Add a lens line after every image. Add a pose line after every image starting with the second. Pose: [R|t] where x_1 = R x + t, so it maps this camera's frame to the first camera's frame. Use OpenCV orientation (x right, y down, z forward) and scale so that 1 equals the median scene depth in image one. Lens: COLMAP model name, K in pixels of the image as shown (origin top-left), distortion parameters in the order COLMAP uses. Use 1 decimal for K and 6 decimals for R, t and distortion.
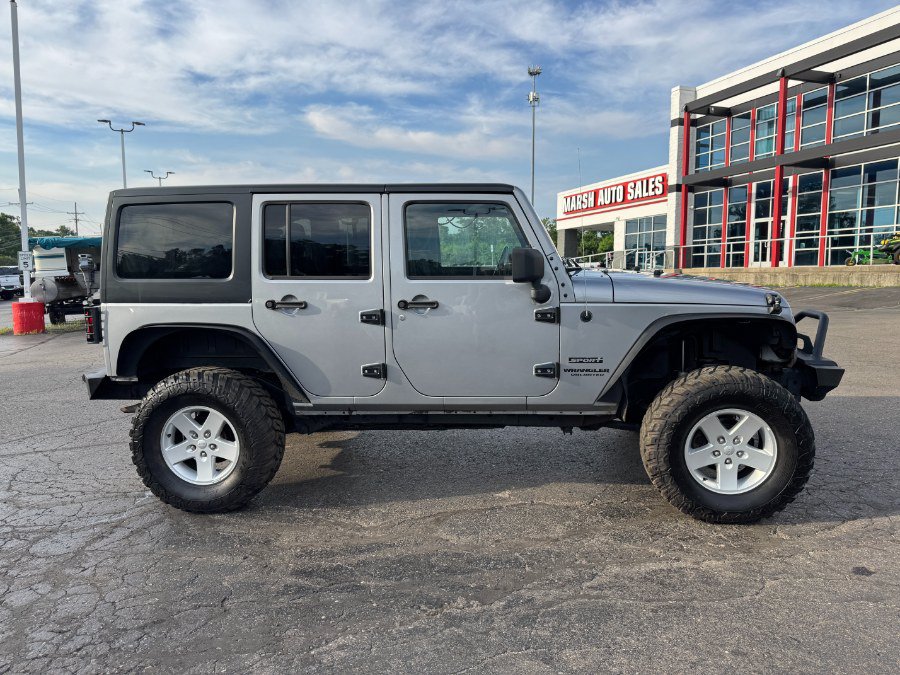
lens RADIAL K [[632.3, 0, 450.0], [0, 632.3, 337.5], [0, 0, 1]] dist [0.045985, -0.062327]
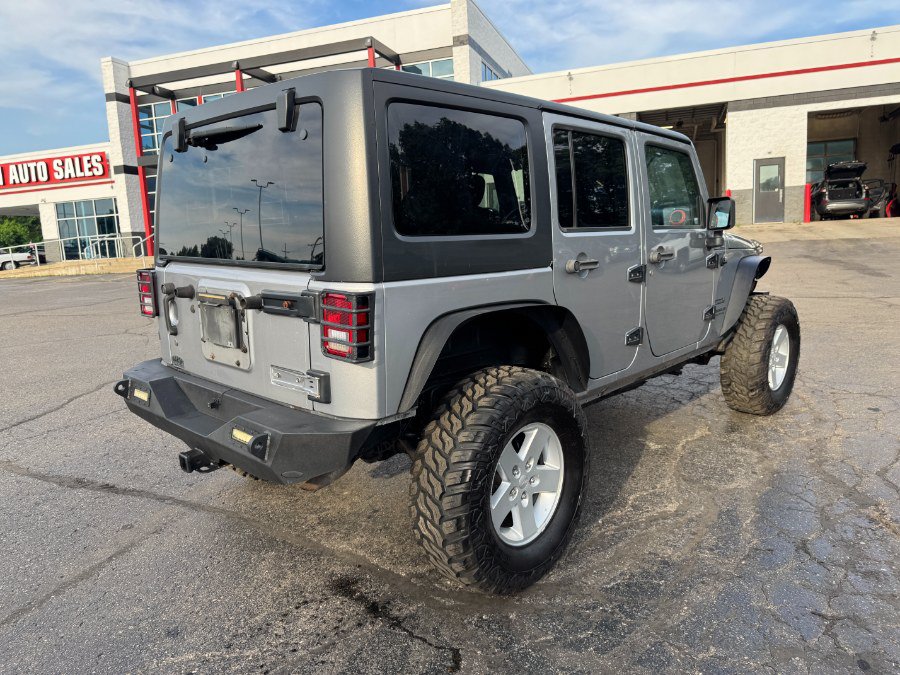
lens RADIAL K [[632.3, 0, 450.0], [0, 632.3, 337.5], [0, 0, 1]] dist [0.045985, -0.062327]
pose [[0.617283, -0.132971, 0.775423, -0.092966], [0.121497, 0.989901, 0.073030, -0.004085], [-0.777303, 0.049131, 0.627205, 0.063387]]
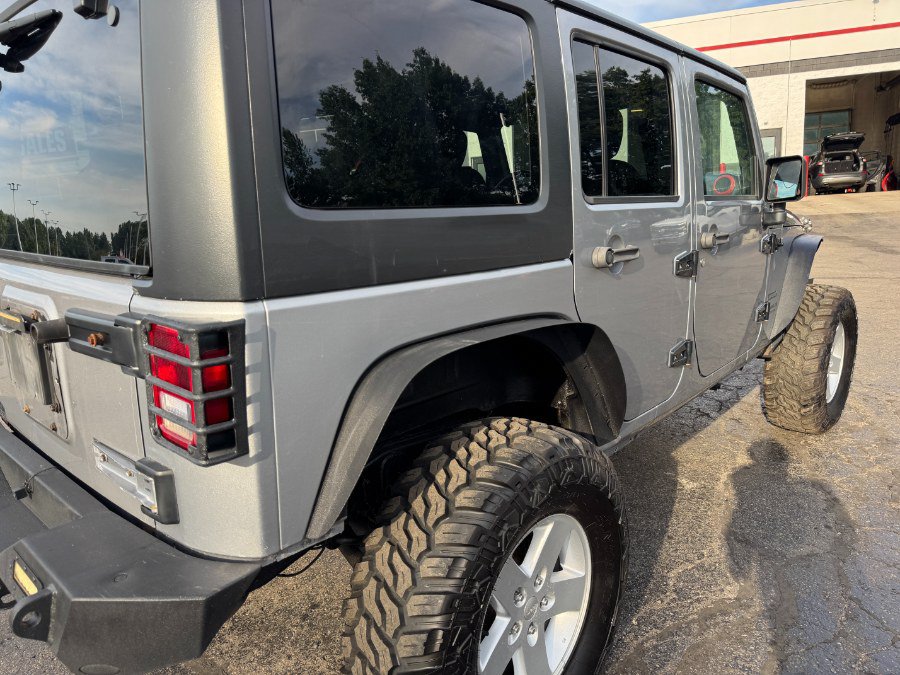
lens RADIAL K [[632.3, 0, 450.0], [0, 632.3, 337.5], [0, 0, 1]] dist [0.045985, -0.062327]
pose [[0.597601, -0.165984, 0.784425, -0.071453], [0.129516, 0.985473, 0.109856, -0.005889], [-0.791264, 0.035946, 0.610417, 0.078018]]
